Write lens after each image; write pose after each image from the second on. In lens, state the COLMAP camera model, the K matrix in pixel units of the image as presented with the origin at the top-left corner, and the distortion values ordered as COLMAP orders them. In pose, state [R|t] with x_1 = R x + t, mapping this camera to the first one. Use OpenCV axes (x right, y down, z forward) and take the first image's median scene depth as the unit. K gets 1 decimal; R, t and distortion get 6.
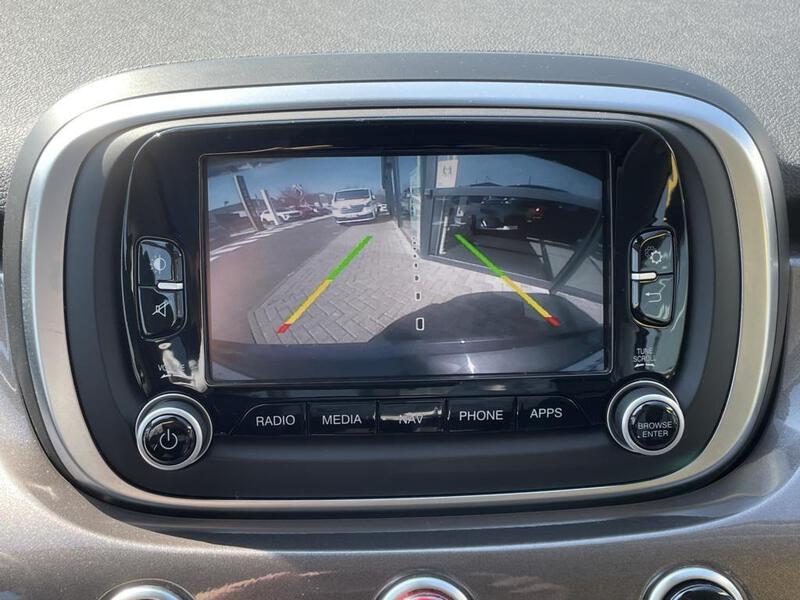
lens RADIAL K [[1006.2, 0, 391.0], [0, 1006.2, 299.9], [0, 0, 1]] dist [0.092834, -0.001042]
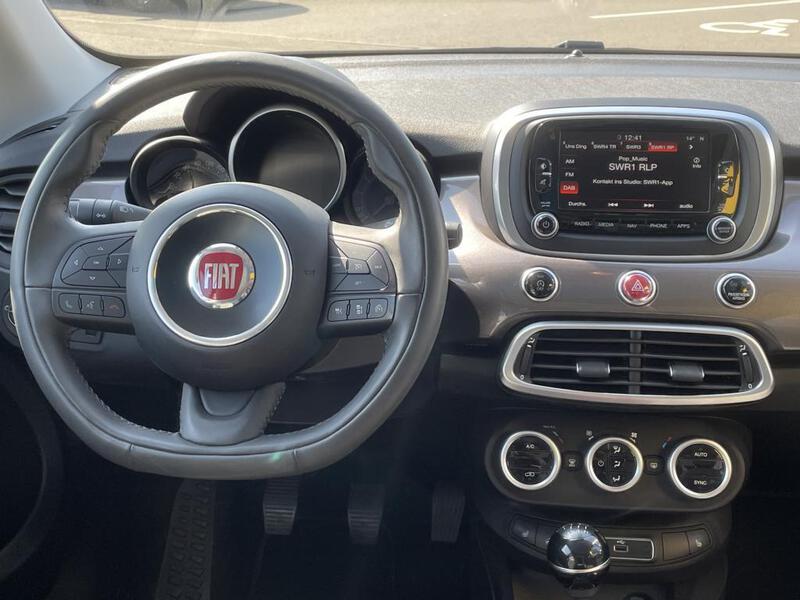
lens RADIAL K [[1010.1, 0, 400.0], [0, 1010.1, 300.0], [0, 0, 1]] dist [0.098937, -0.040449]
pose [[0.991529, 0.048525, -0.120480, -0.267600], [-0.060195, 0.993638, -0.095189, 0.627870], [0.115094, 0.101635, 0.988142, -1.807607]]
